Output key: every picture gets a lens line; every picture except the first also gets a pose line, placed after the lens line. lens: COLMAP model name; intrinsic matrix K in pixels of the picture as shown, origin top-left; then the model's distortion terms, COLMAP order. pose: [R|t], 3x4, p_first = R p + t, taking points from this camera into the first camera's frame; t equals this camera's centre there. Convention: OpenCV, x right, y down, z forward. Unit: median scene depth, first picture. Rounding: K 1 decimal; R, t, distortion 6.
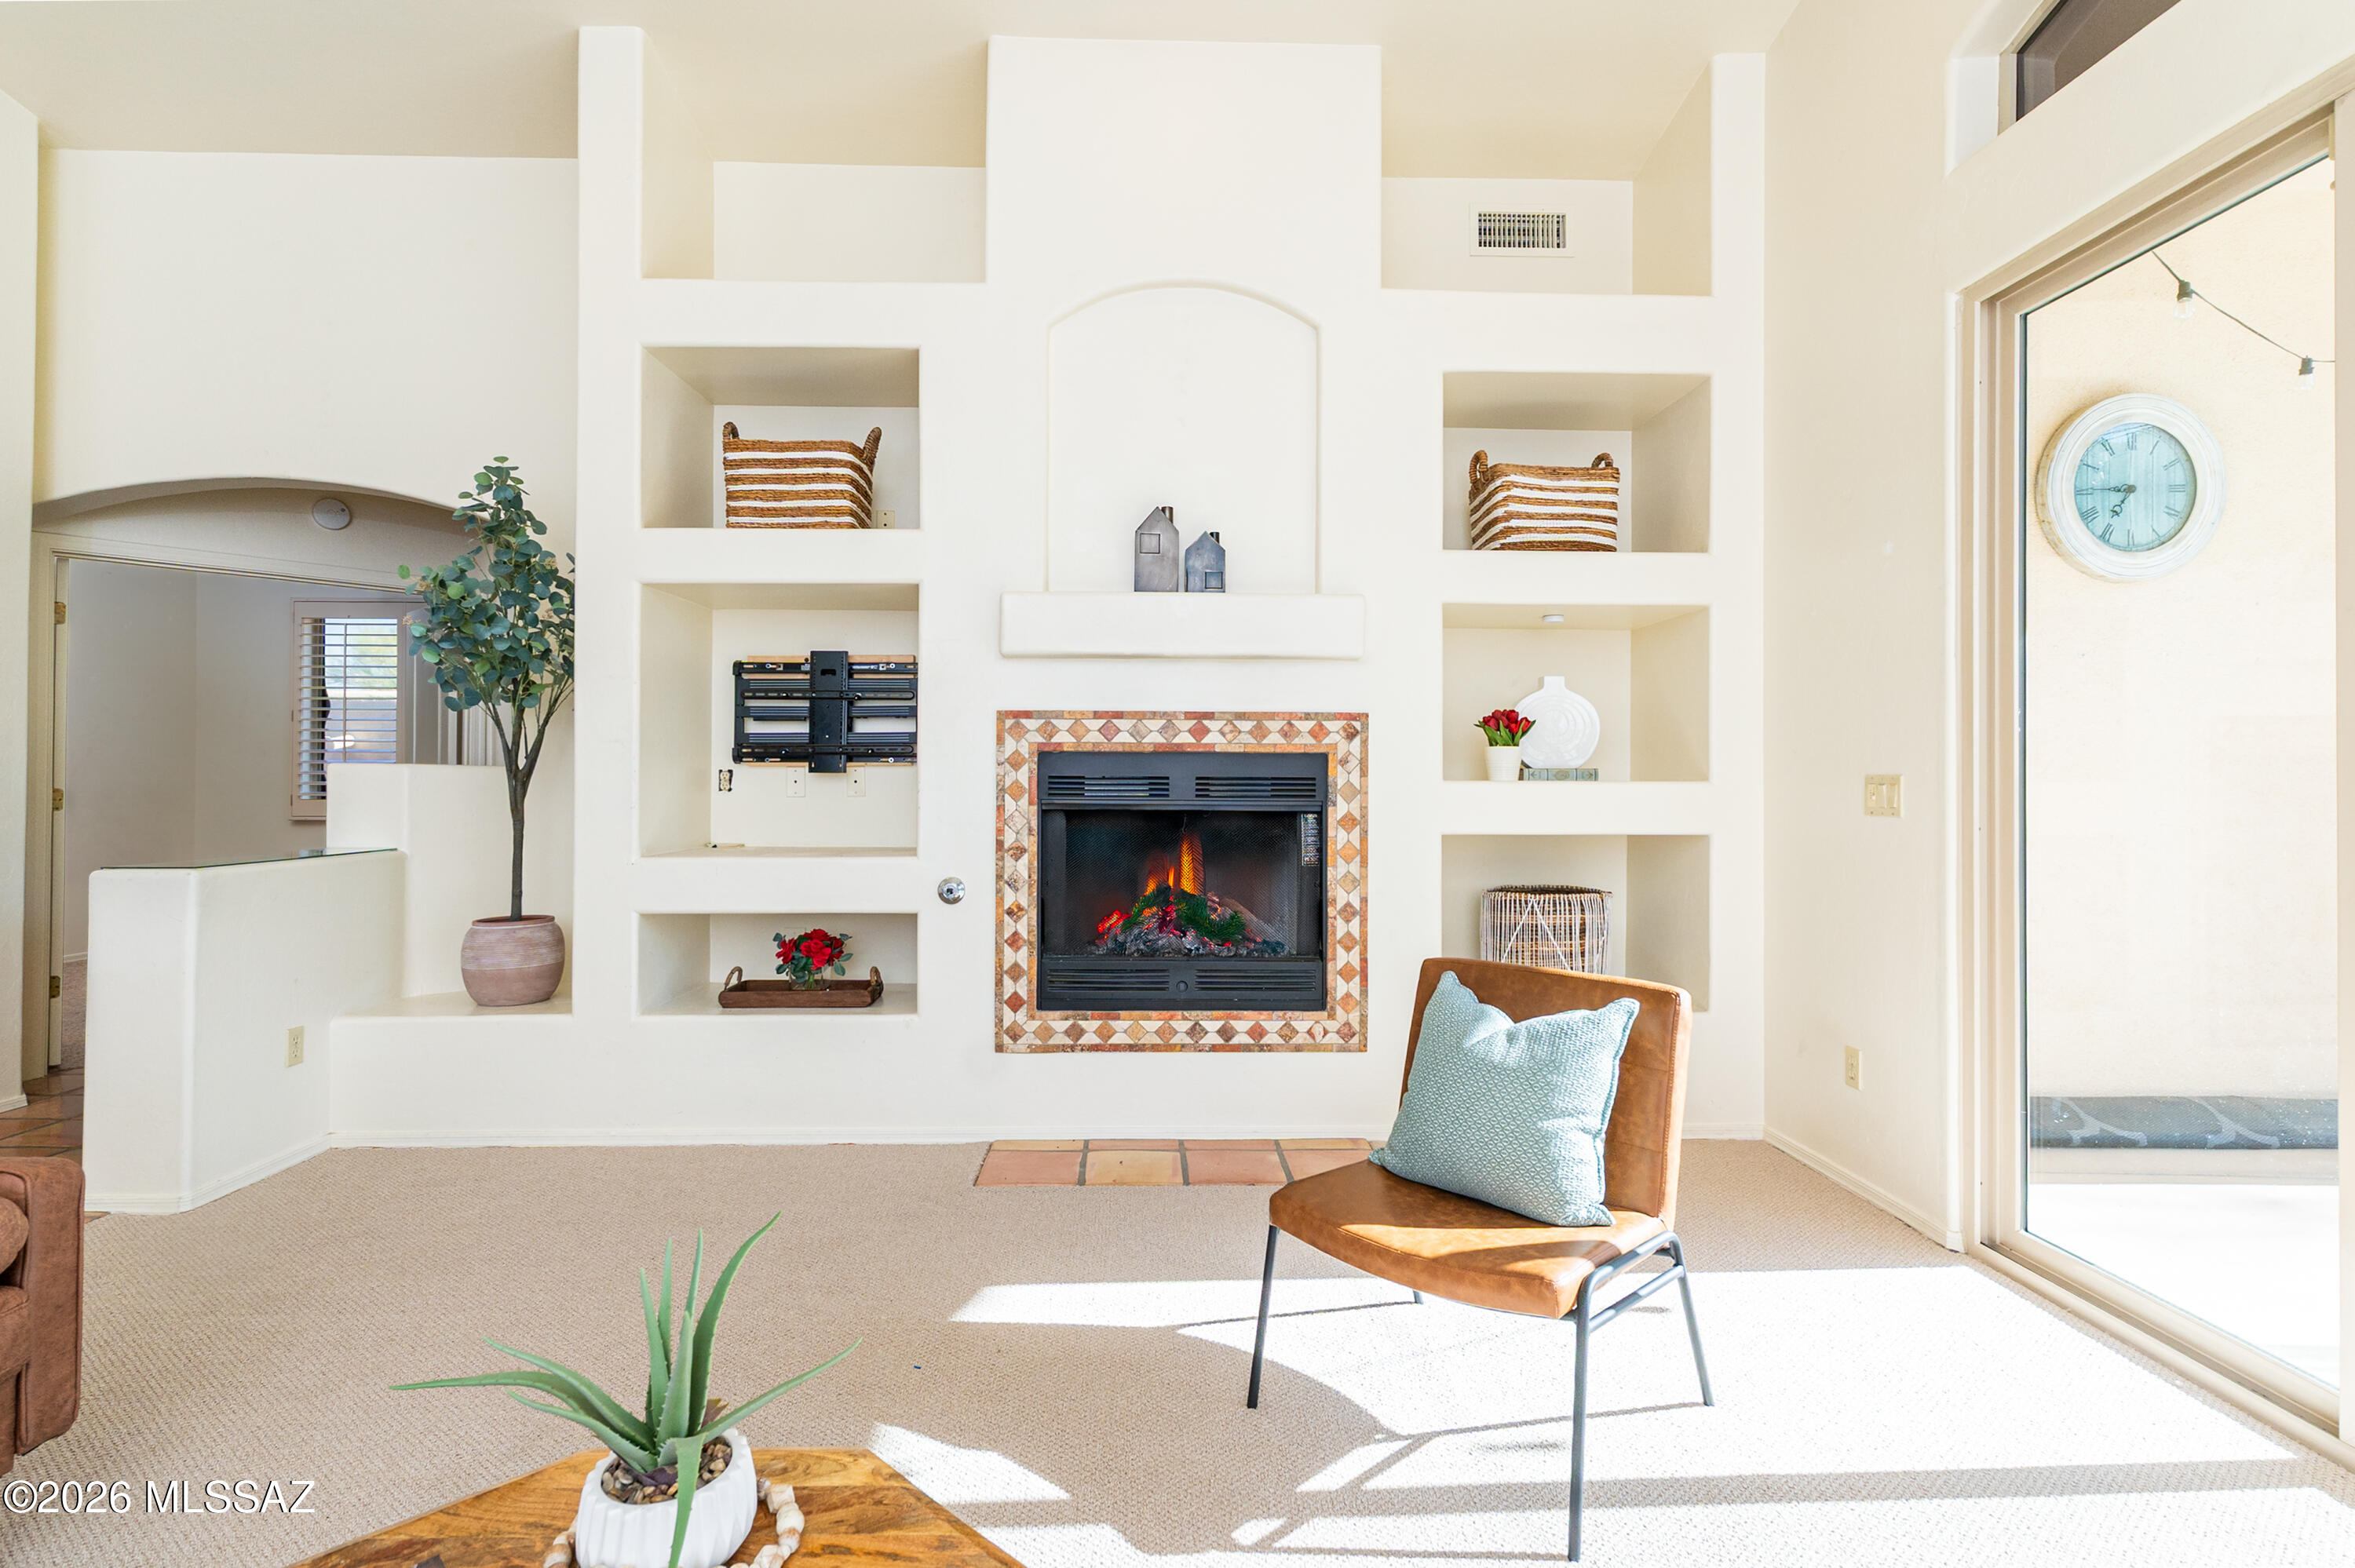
lens RADIAL K [[1138.4, 0, 1180.7], [0, 1138.4, 773.6], [0, 0, 1]] dist [-0.002490, -0.000375]
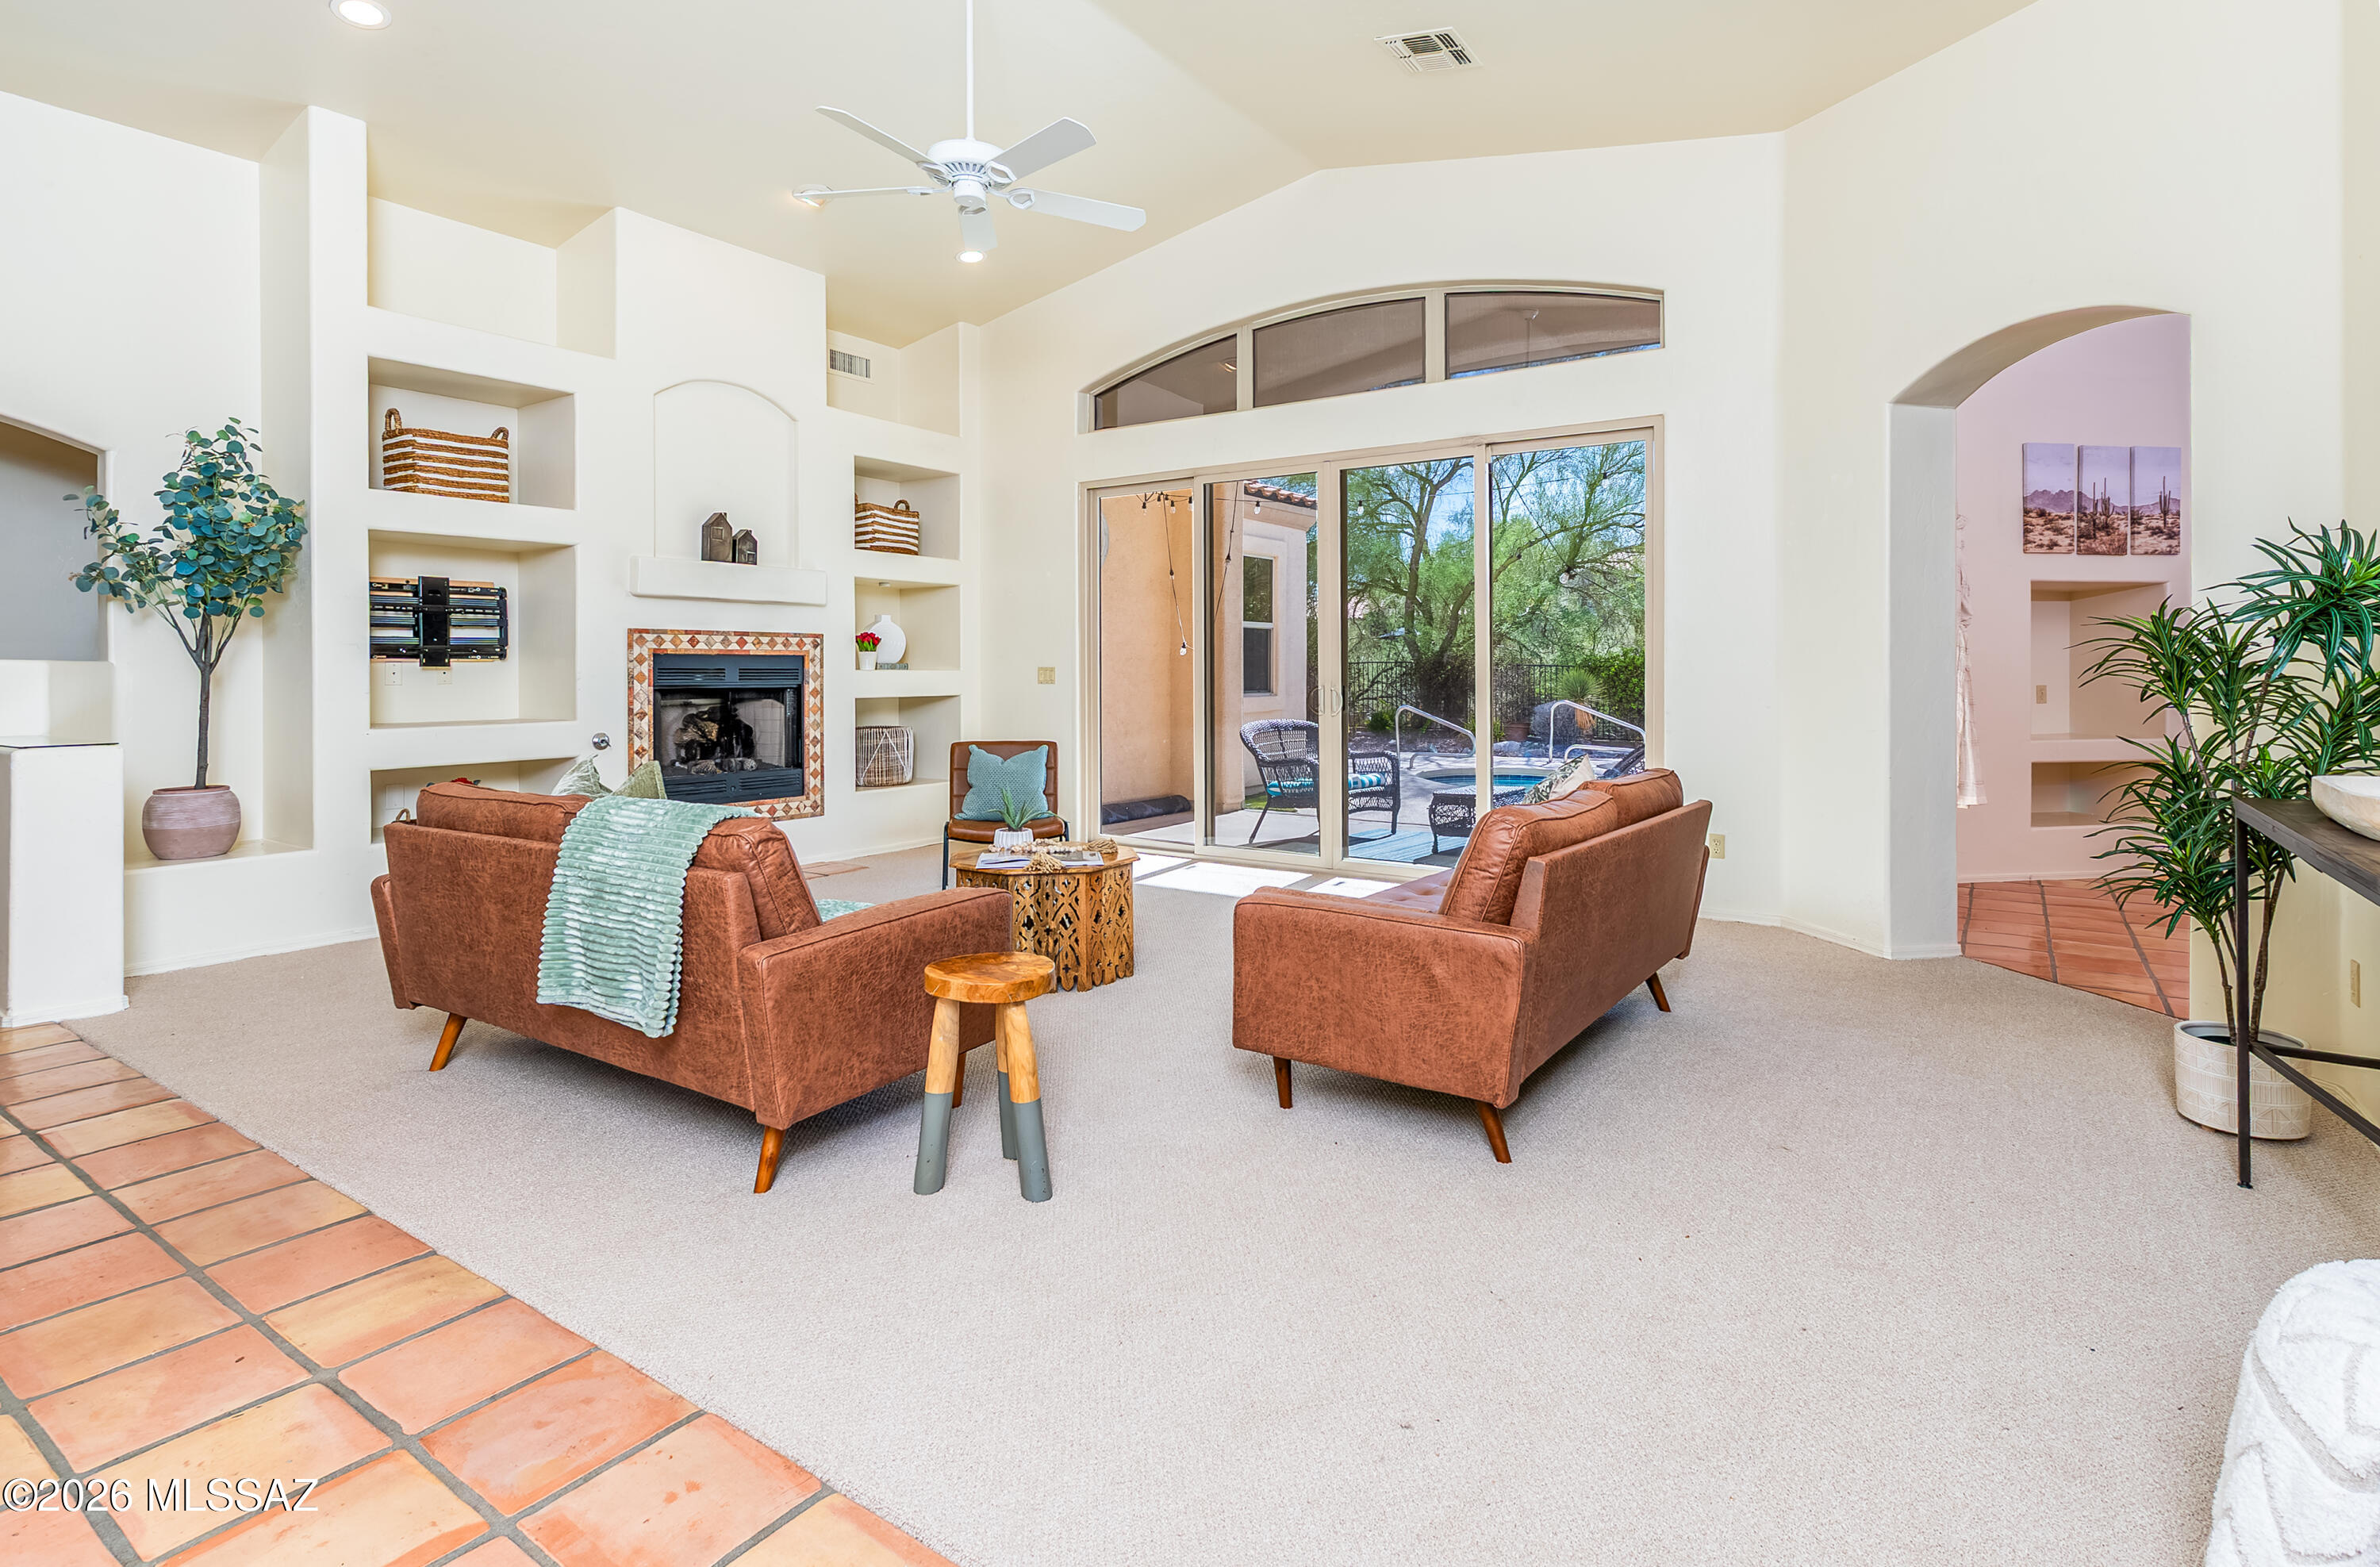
lens RADIAL K [[1146.1, 0, 1201.3], [0, 1146.1, 669.3], [0, 0, 1]] dist [0.002199, 0.000189]
pose [[0.596021, -0.005064, 0.802953, -0.978391], [-0.000174, 0.999979, 0.006436, -0.007766], [-0.802969, -0.003976, 0.596008, -0.620184]]
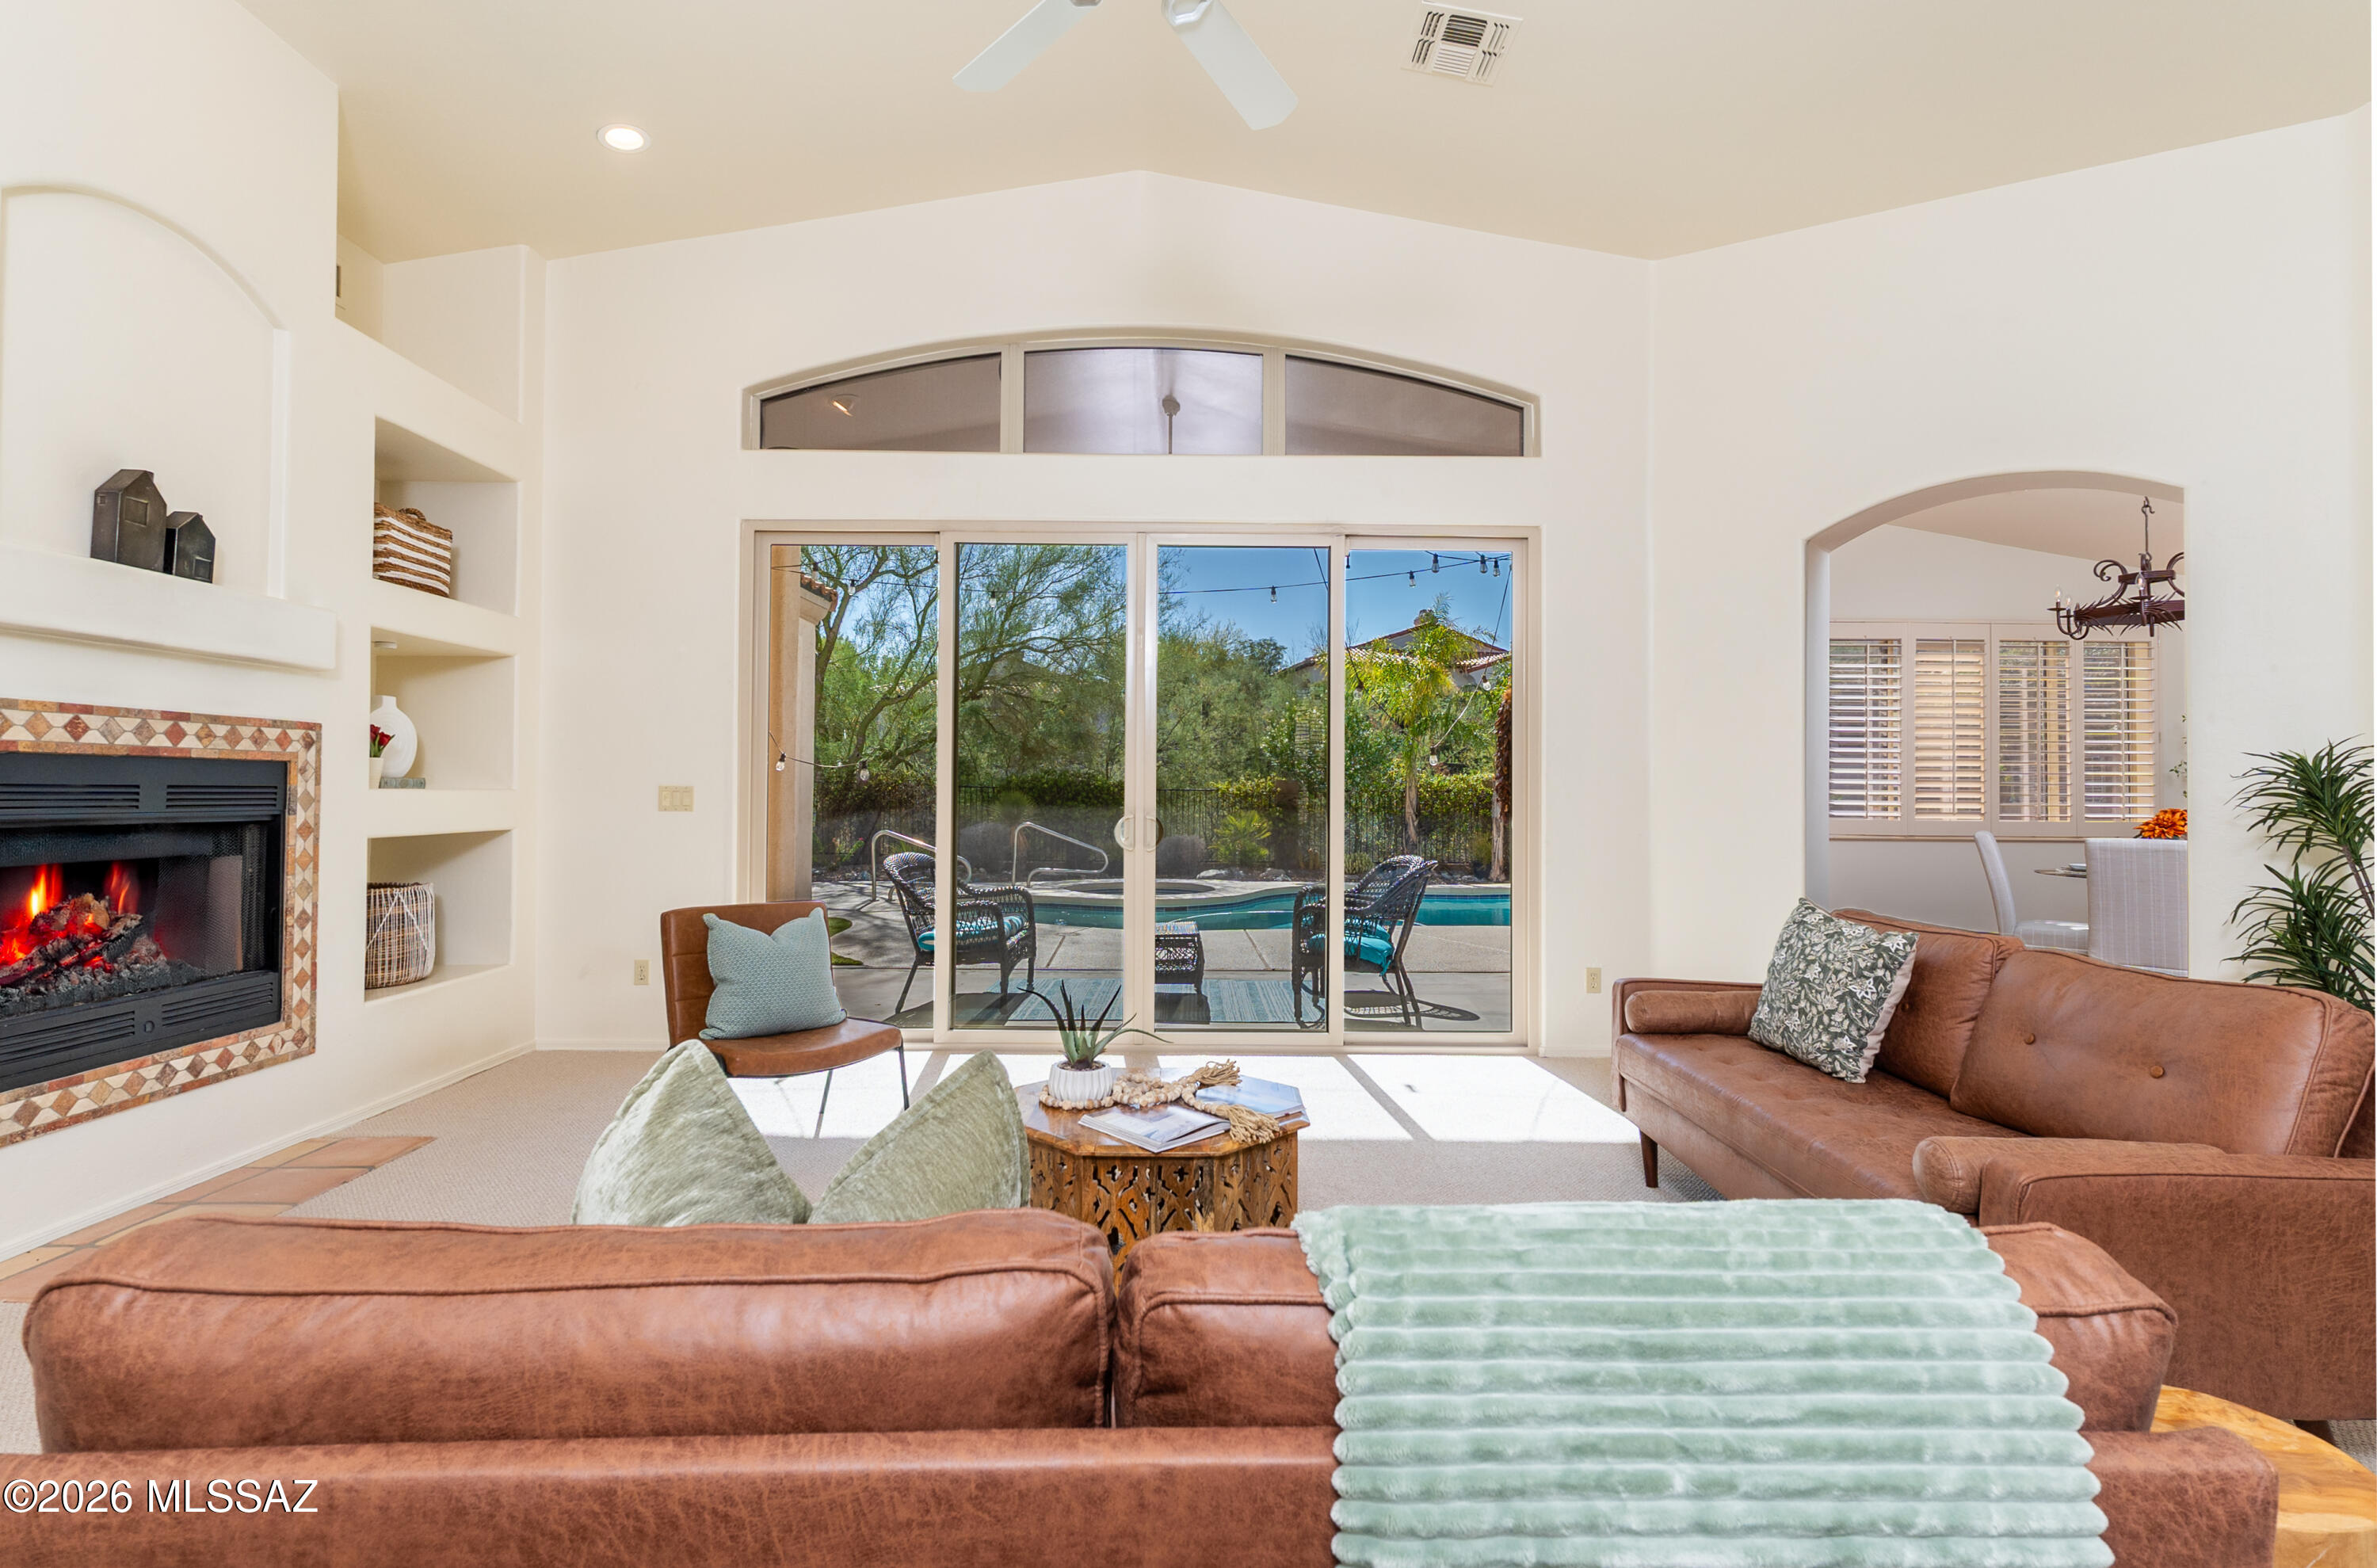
lens RADIAL K [[1133.8, 0, 1163.1], [0, 1133.8, 763.9], [0, 0, 1]] dist [0.000691, -0.000374]
pose [[0.046387, 0.019328, 0.998737, -0.828849], [-0.010845, 0.999764, -0.018844, -0.005544], [-0.998865, -0.009957, 0.046586, 0.189591]]
